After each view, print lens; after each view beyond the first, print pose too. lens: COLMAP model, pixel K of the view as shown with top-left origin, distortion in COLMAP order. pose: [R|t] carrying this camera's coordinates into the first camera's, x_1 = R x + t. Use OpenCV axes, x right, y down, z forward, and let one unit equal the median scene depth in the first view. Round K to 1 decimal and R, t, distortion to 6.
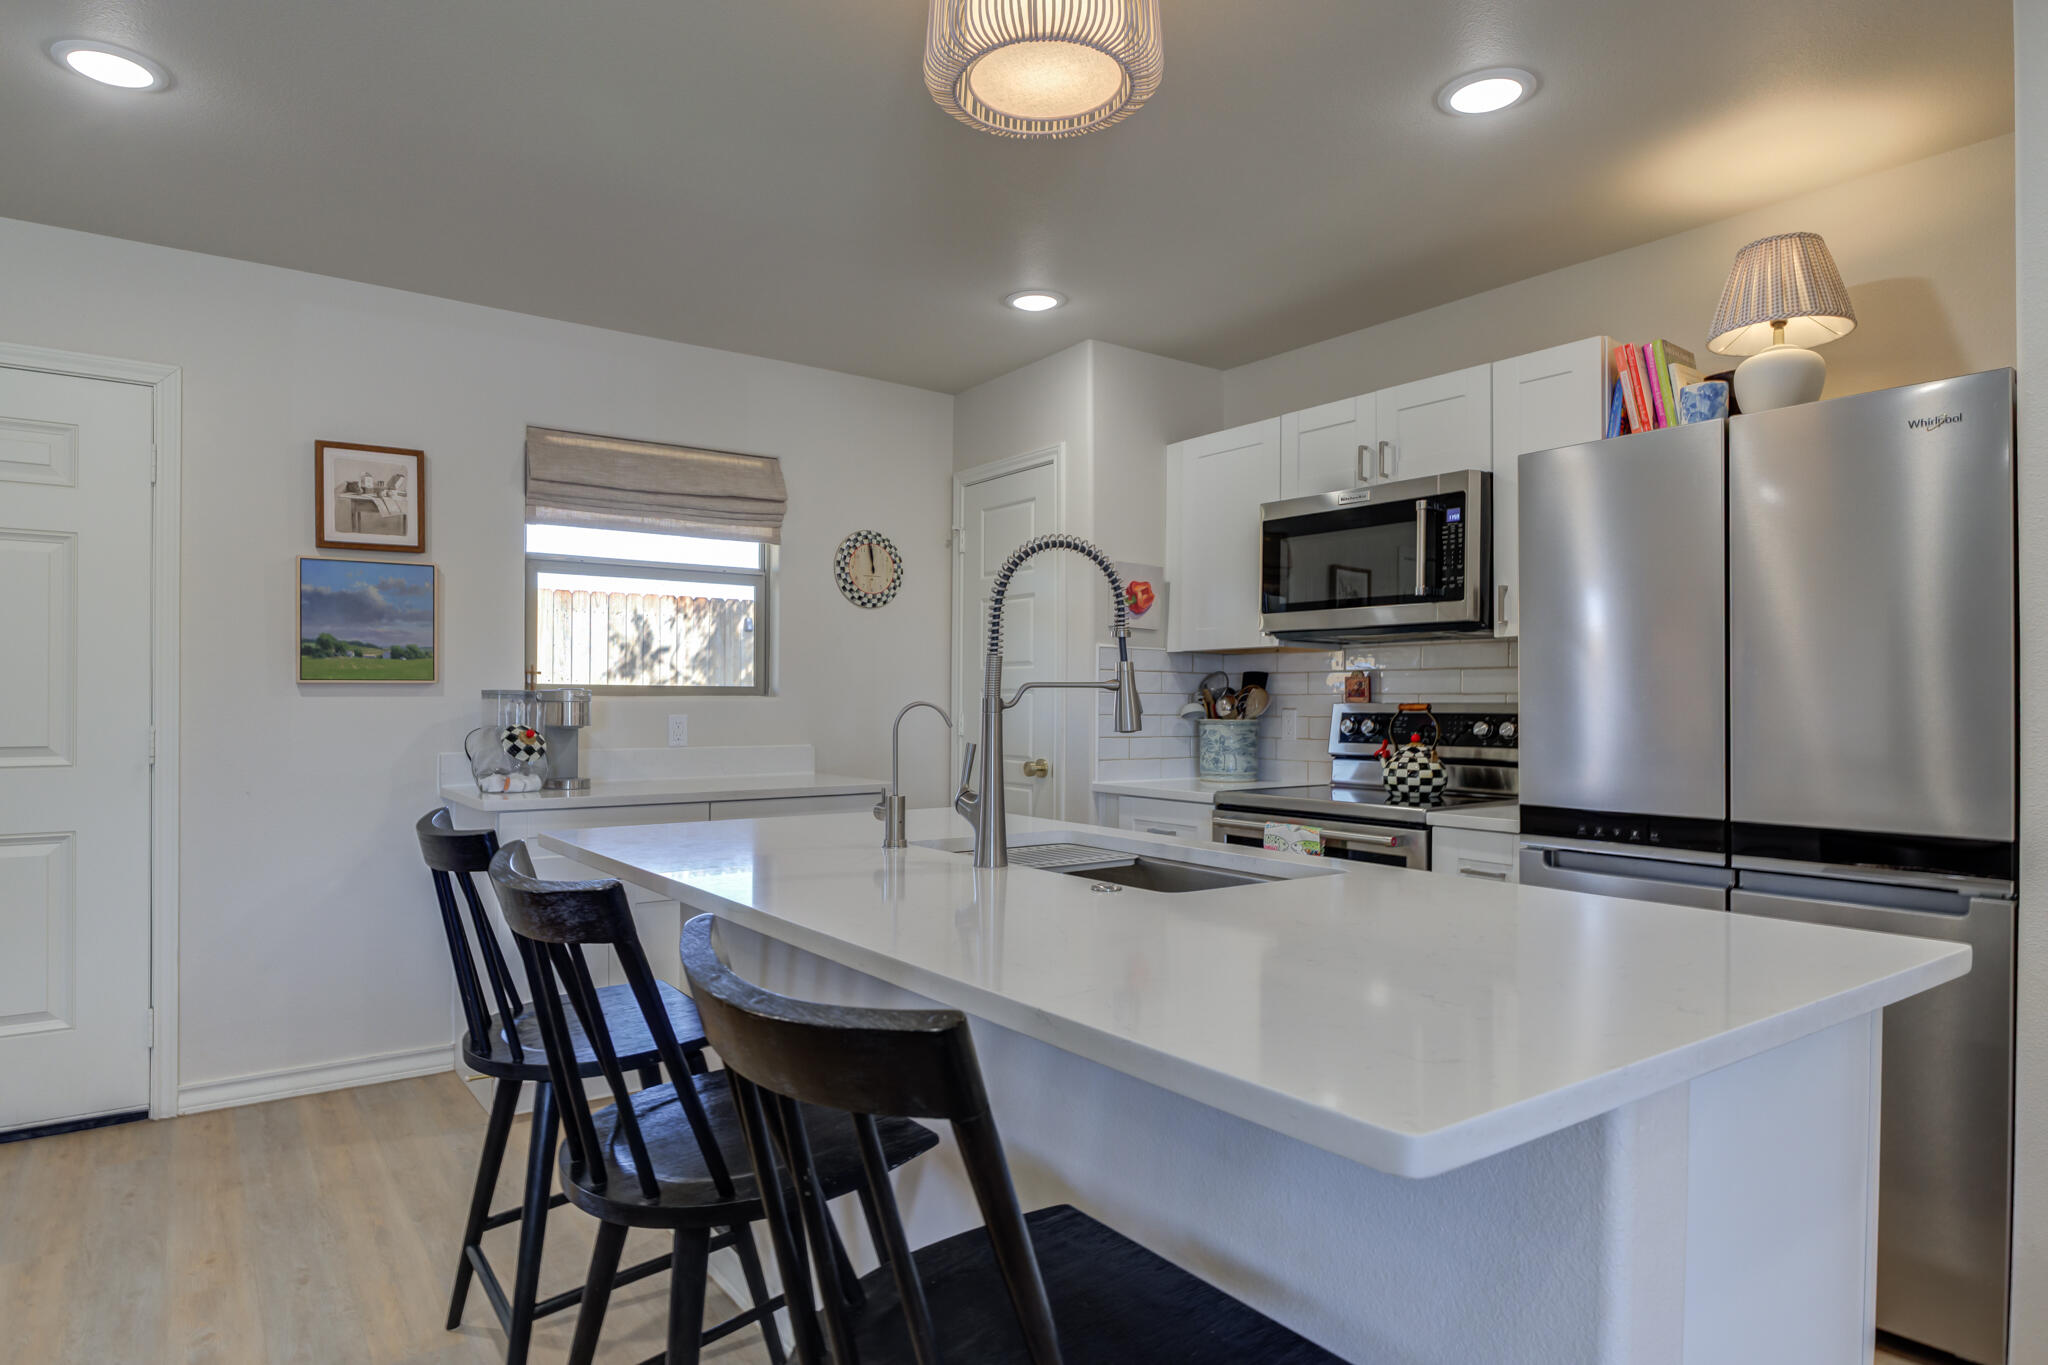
lens RADIAL K [[1187.7, 0, 1009.2], [0, 1187.7, 676.4], [0, 0, 1]] dist [-0.006738, -0.001371]
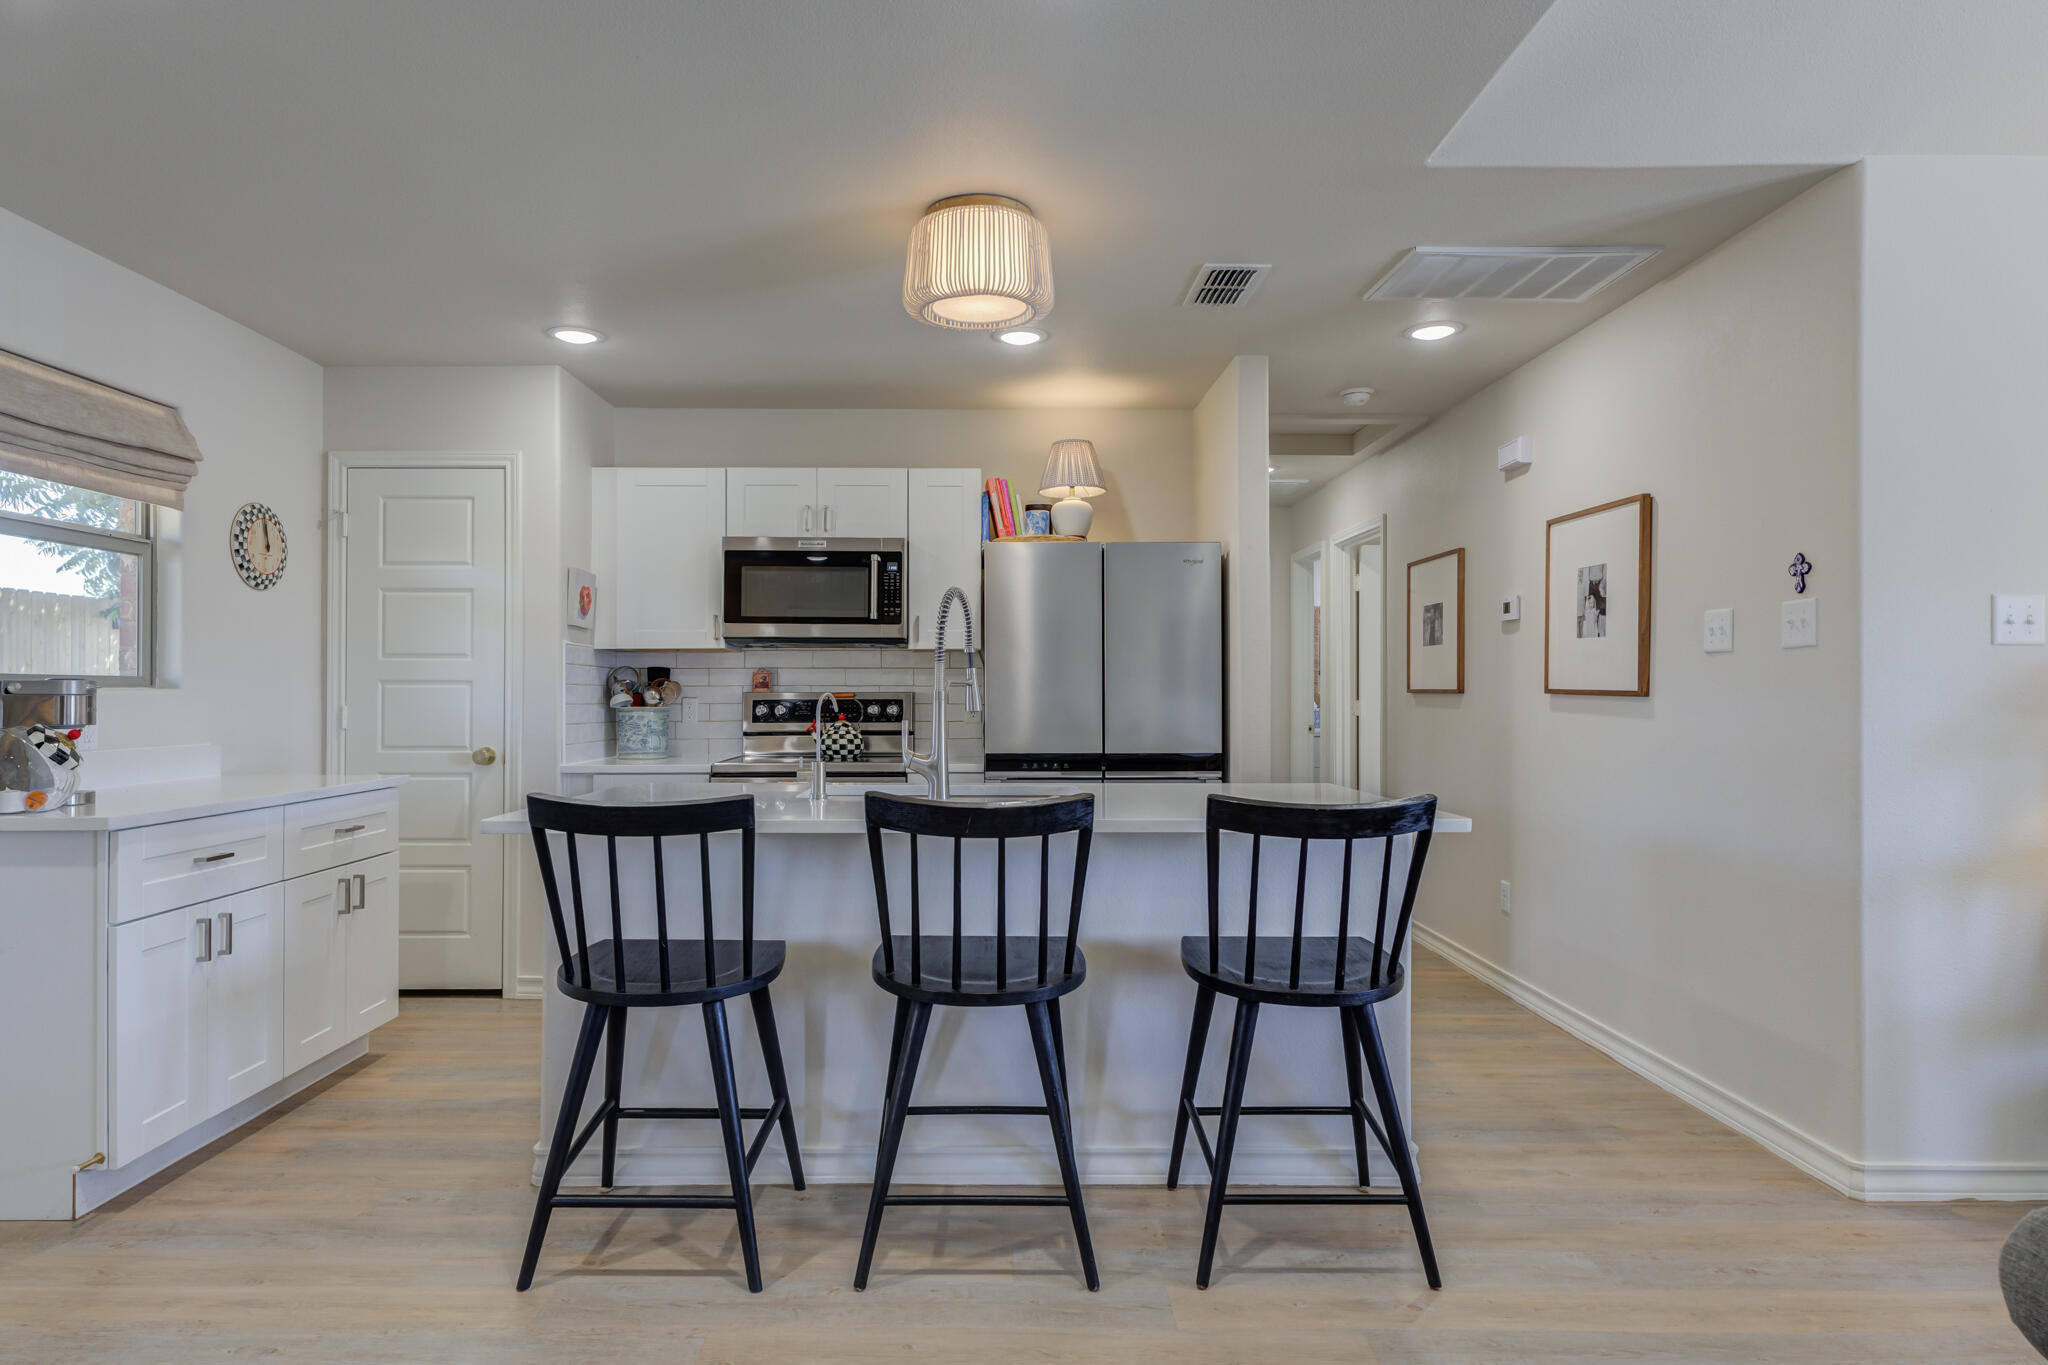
lens RADIAL K [[1155.7, 0, 1013.2], [0, 1155.7, 678.4], [0, 0, 1]] dist [0.008841, 0.001582]
pose [[0.574306, 0.006426, 0.818616, -0.601841], [-0.014226, 0.999897, 0.002131, -0.000439], [-0.818517, -0.012870, 0.574338, 0.033037]]
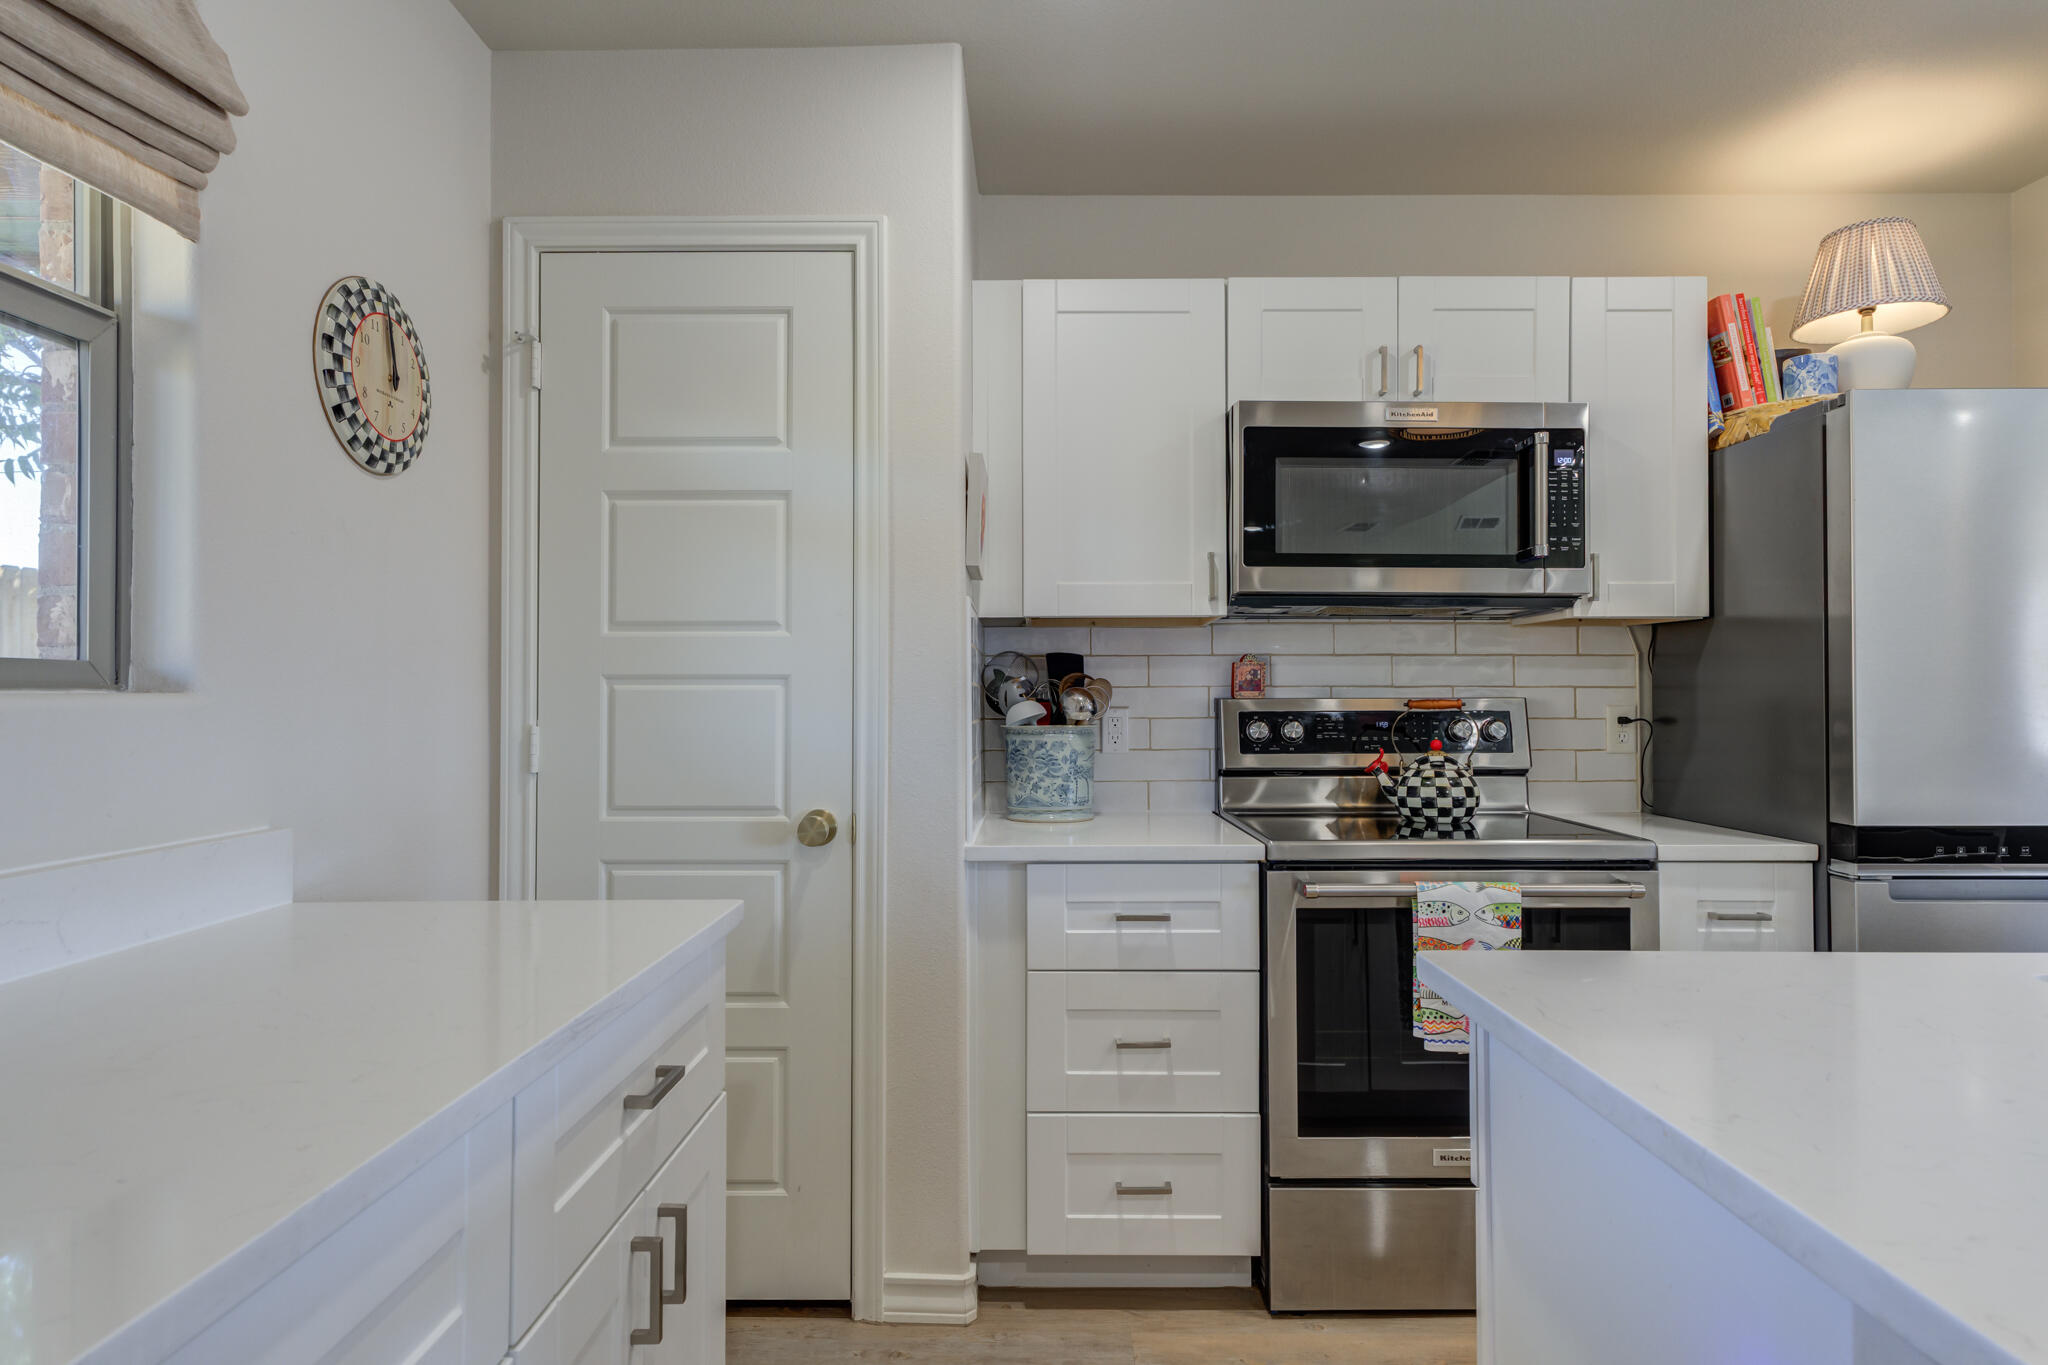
lens RADIAL K [[1155.7, 0, 1056.6], [0, 1155.7, 674.7], [0, 0, 1]] dist [0.008841, 0.001582]
pose [[0.580355, 0.009884, 0.814304, -0.360497], [-0.014014, 0.999899, -0.002150, 0.010465], [-0.814243, -0.010164, 0.580435, 0.686259]]
